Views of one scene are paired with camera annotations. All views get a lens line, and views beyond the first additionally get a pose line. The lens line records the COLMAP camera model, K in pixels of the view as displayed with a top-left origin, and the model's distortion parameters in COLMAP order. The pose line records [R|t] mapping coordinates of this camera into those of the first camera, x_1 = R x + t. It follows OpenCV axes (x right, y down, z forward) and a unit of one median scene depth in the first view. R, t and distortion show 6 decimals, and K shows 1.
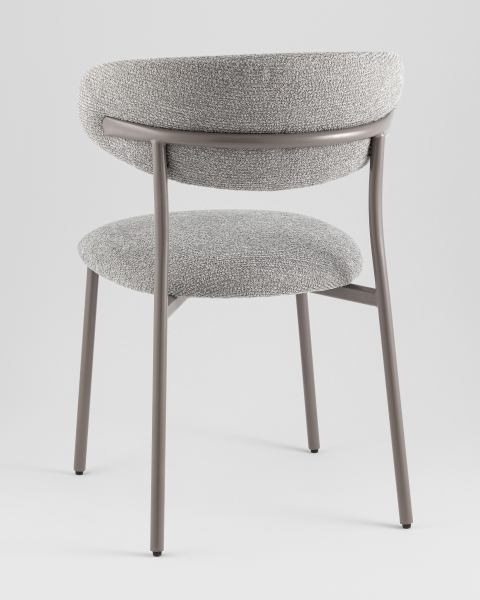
lens RADIAL K [[2072.1, 0, 240.0], [0, 2072.1, 300.0], [0, 0, 1]] dist [-0.014348, -0.213100]
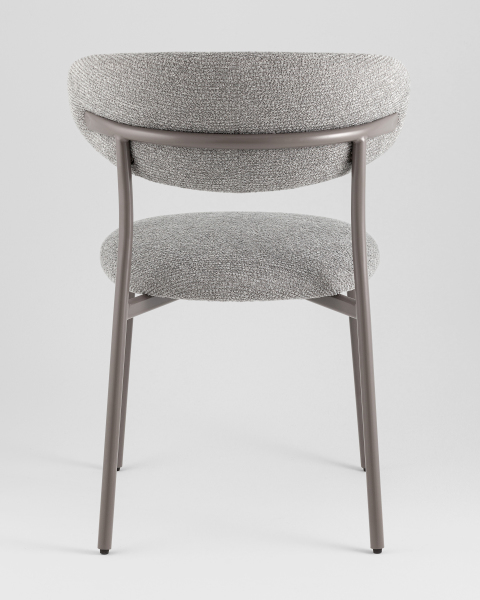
lens RADIAL K [[2072.1, 0, 240.0], [0, 2072.1, 300.0], [0, 0, 1]] dist [-0.014348, -0.213100]
pose [[0.952913, 0.063053, -0.296617, 0.308845], [-0.063449, 0.997951, 0.008303, -0.010513], [0.296533, 0.010908, 0.954960, 0.069168]]
